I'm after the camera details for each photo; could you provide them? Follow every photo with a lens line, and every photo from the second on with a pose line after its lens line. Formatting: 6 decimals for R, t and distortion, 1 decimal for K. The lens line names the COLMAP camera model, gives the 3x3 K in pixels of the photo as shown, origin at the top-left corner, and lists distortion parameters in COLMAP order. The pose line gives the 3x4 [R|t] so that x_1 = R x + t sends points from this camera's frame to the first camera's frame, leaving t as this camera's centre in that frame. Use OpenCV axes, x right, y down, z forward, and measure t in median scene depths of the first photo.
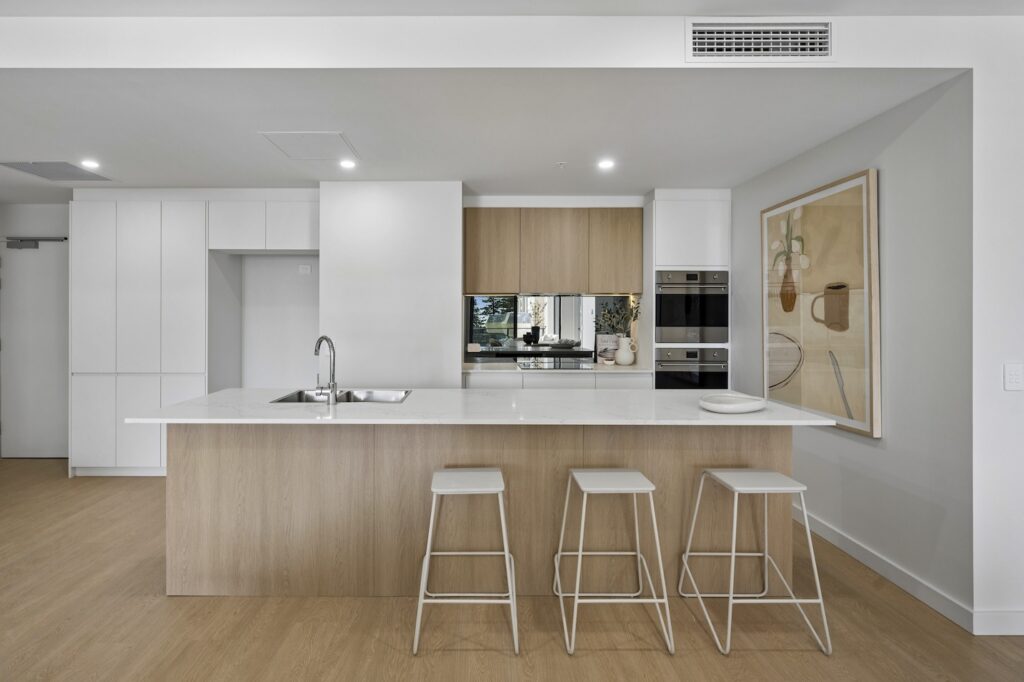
lens RADIAL K [[571.3, 0, 510.2], [0, 571.3, 320.5], [0, 0, 1]] dist [-0.000916, -0.000129]
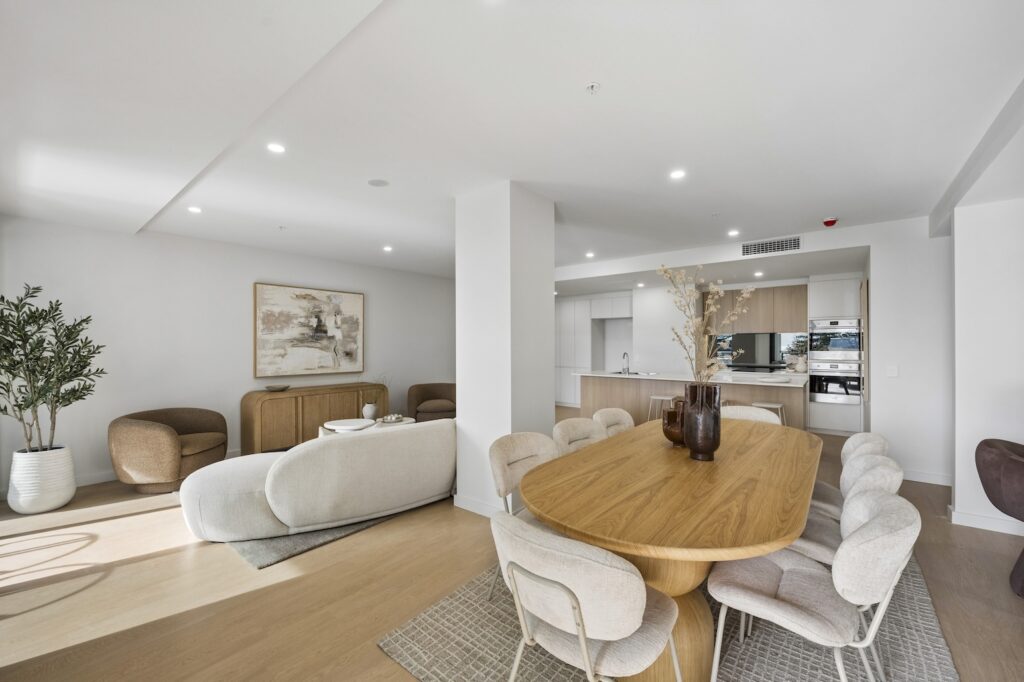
lens RADIAL K [[407.4, 0, 512.0], [0, 407.4, 341.0], [0, 0, 1]] dist [0.000043, -0.000003]
pose [[0.778246, -0.009792, -0.627883, 0.342555], [0.003674, 0.999932, -0.011040, -0.007374], [0.627948, 0.006285, 0.778230, -0.647854]]
